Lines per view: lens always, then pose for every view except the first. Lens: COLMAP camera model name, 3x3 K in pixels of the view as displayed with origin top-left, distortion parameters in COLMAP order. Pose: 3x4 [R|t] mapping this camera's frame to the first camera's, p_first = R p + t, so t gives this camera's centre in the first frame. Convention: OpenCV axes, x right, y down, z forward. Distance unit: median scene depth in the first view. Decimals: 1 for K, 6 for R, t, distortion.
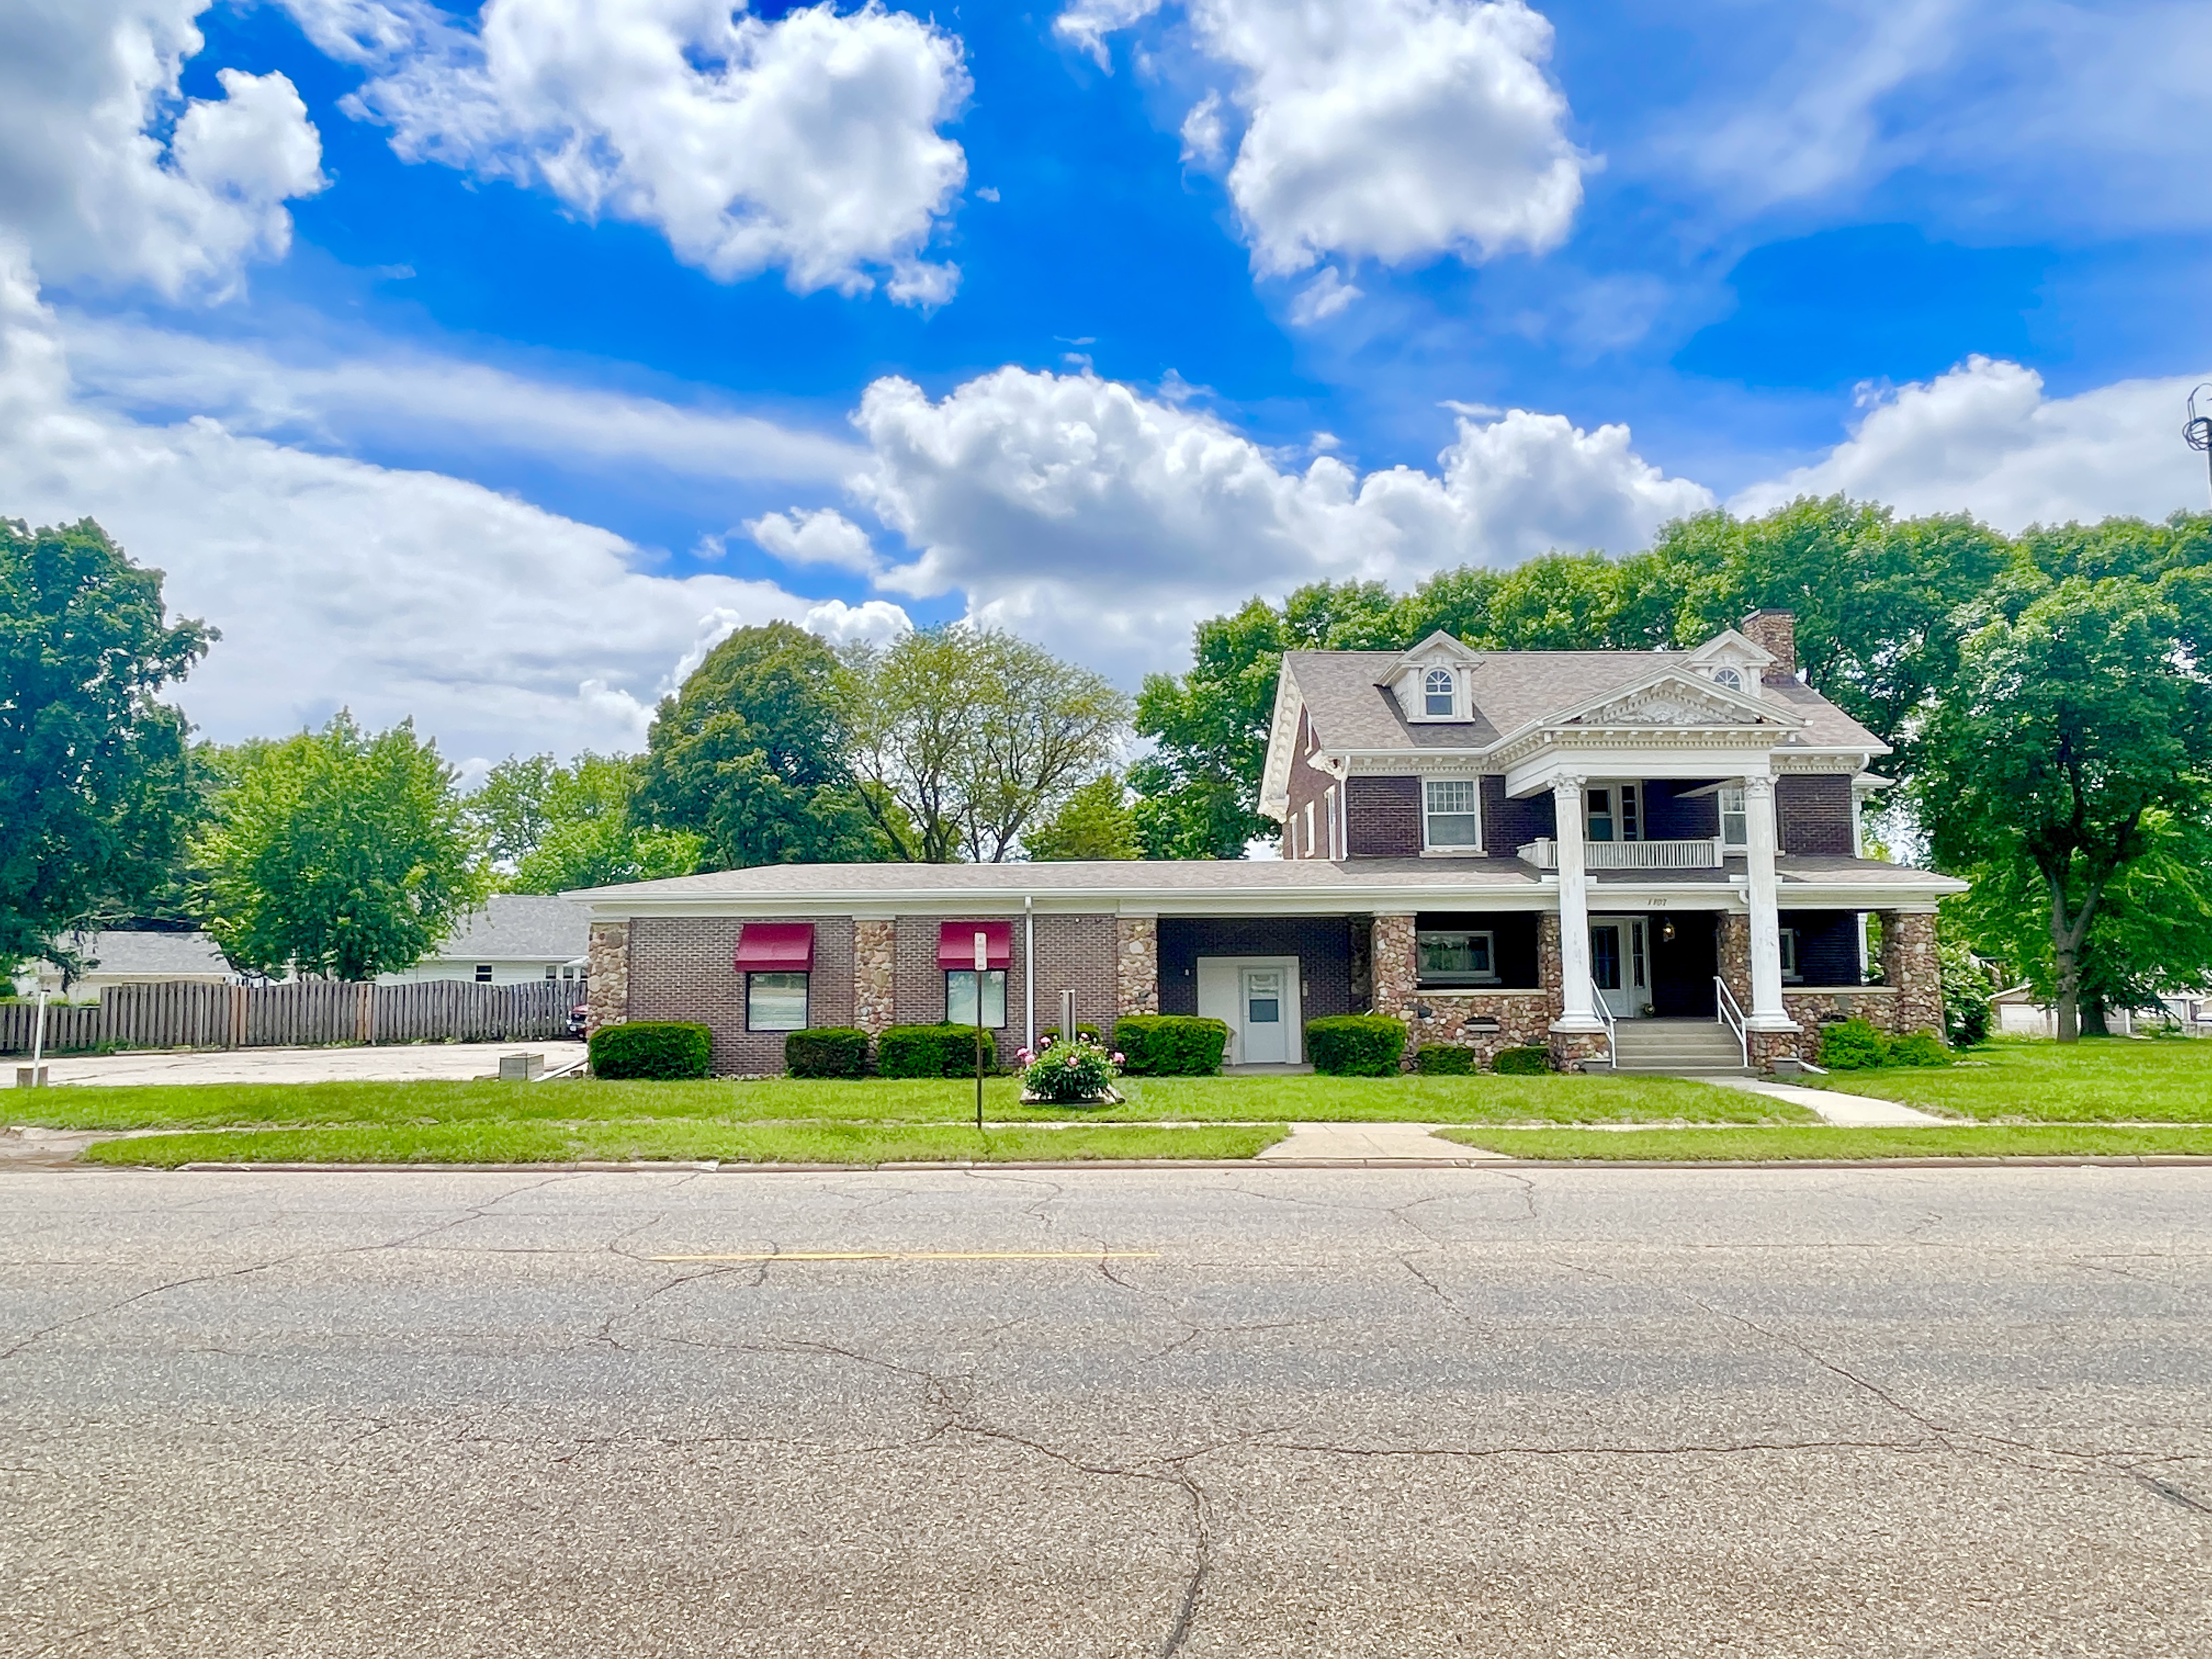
lens RADIAL K [[1503.3, 0, 1106.7], [0, 1503.3, 785.1], [0, 0, 1]] dist [0.015715, -0.000551]
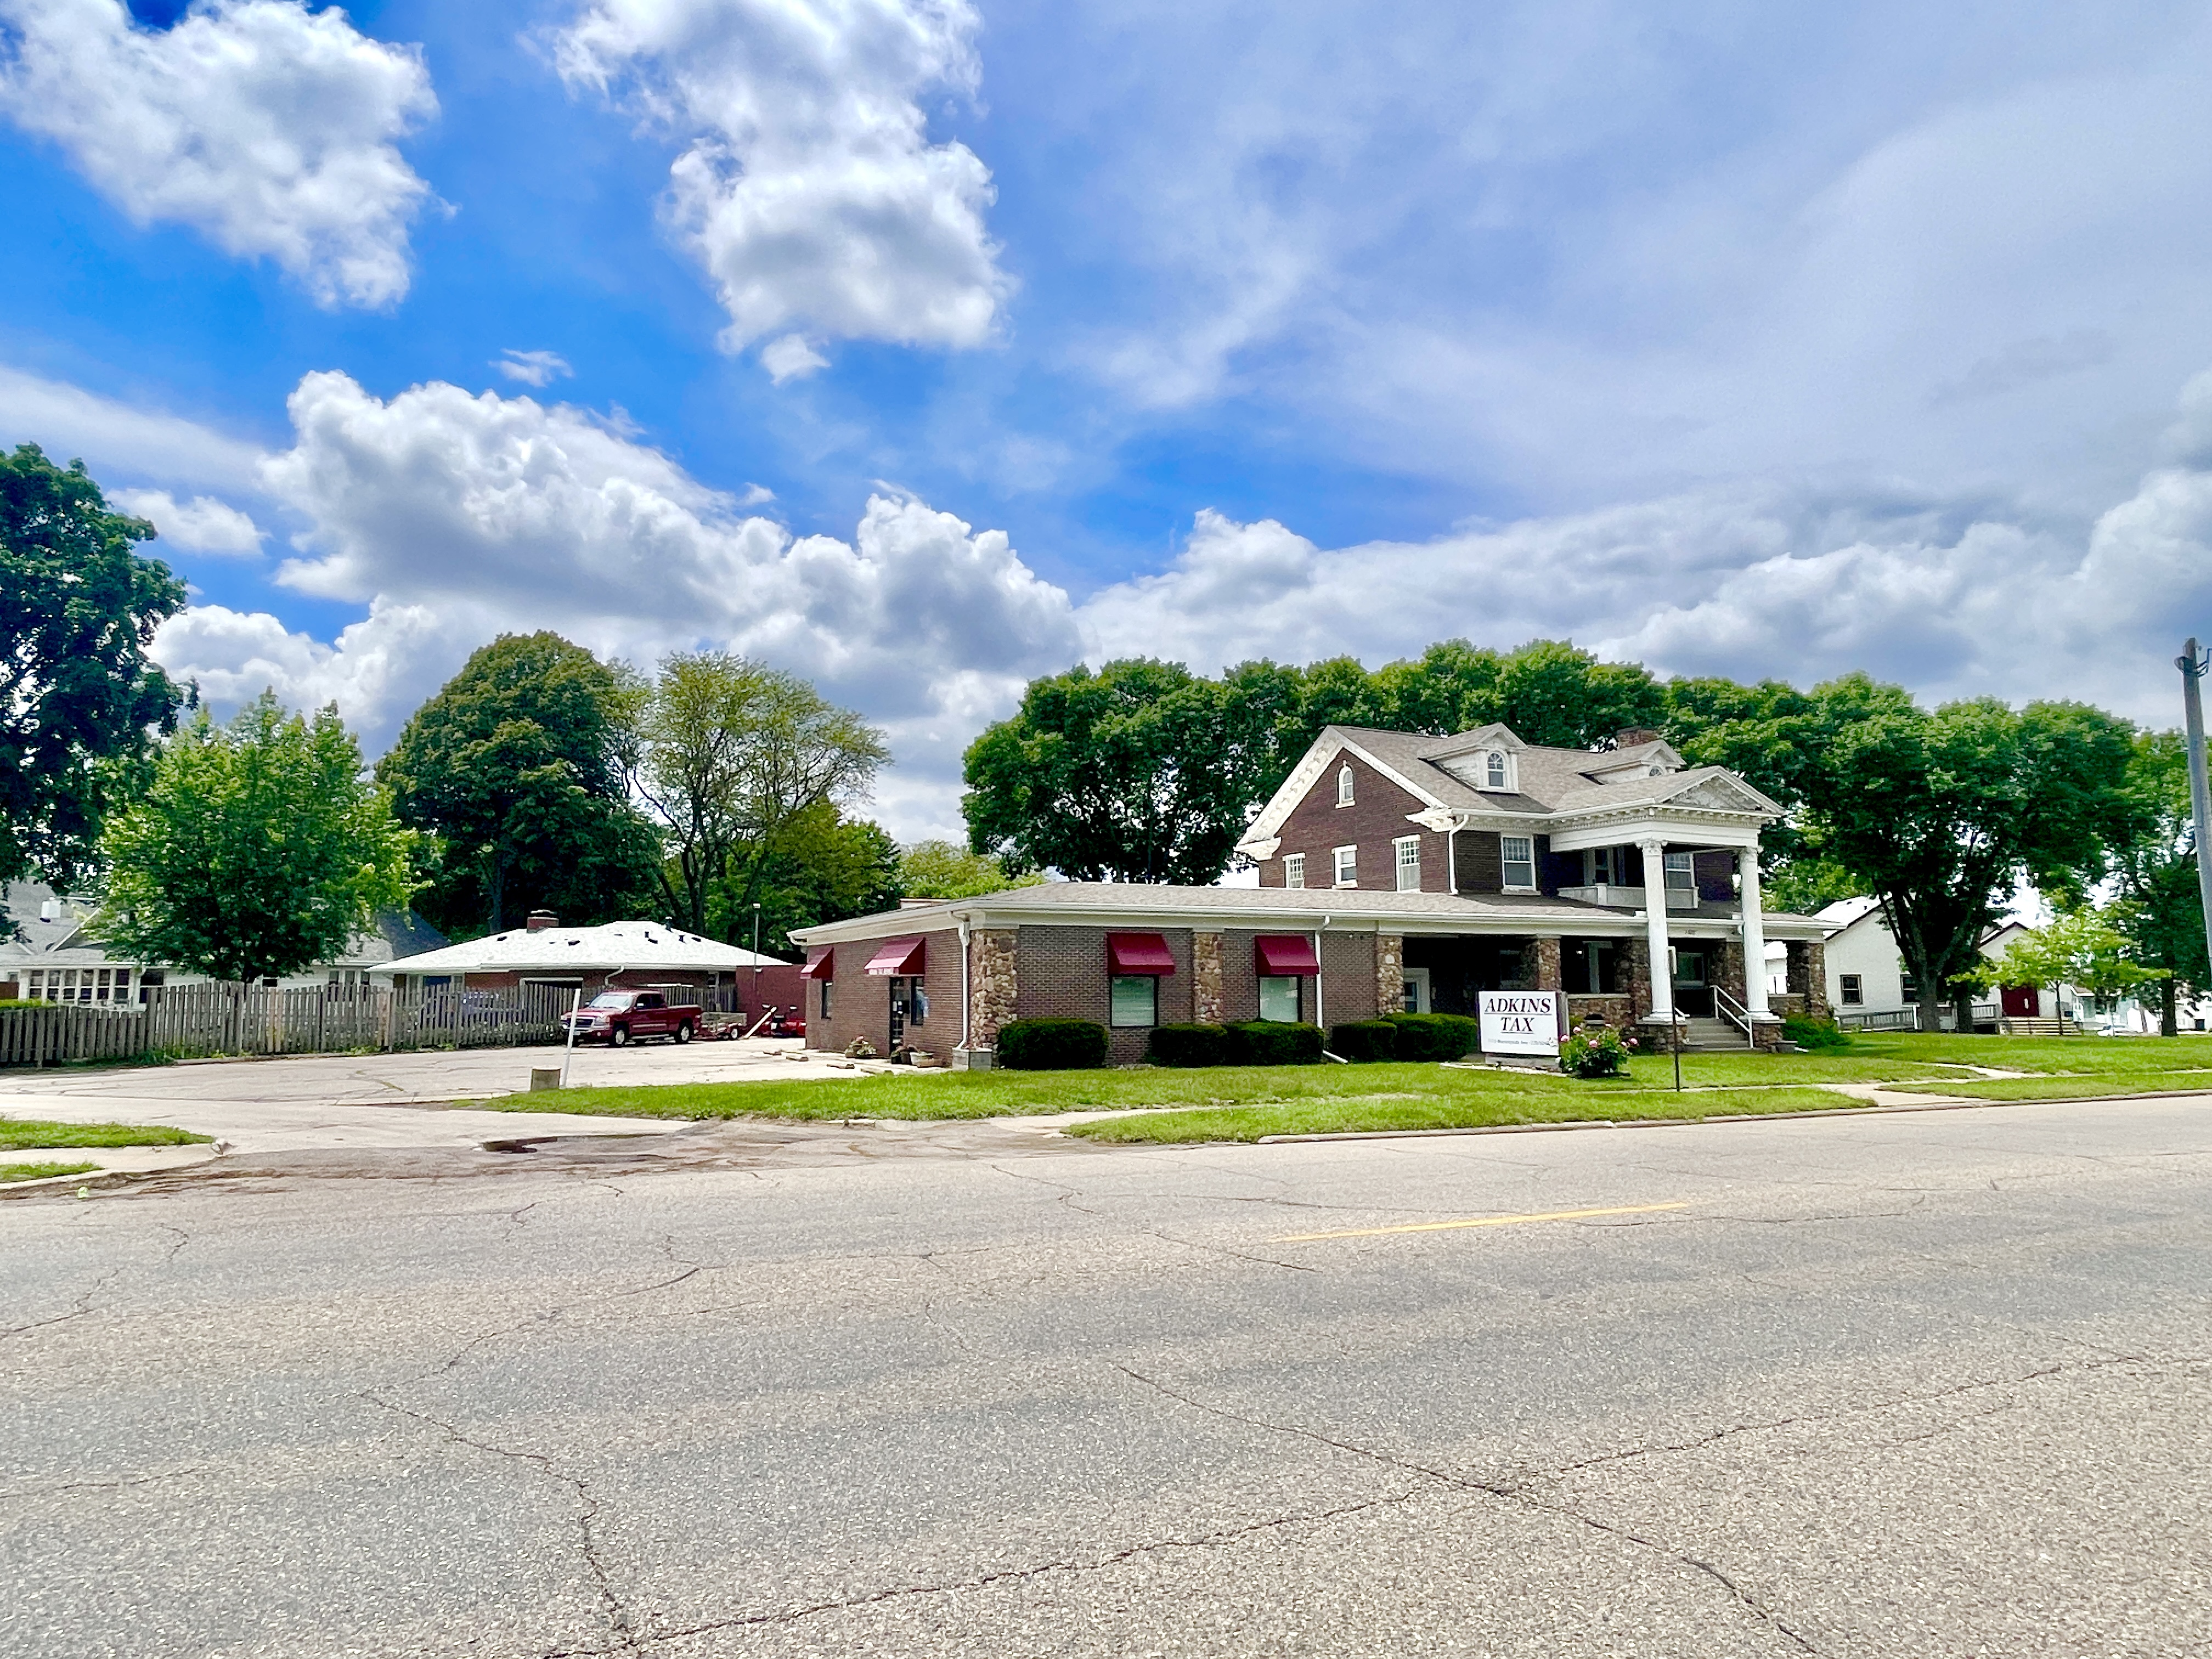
lens RADIAL K [[1340.7, 0, 1106.0], [0, 1340.7, 829.5], [0, 0, 1]] dist [0.006558, 0.001690]
pose [[0.911720, 0.054343, 0.407202, -0.566575], [-0.056600, 0.998376, -0.006510, 0.017950], [-0.406894, -0.017112, 0.913315, 0.066598]]
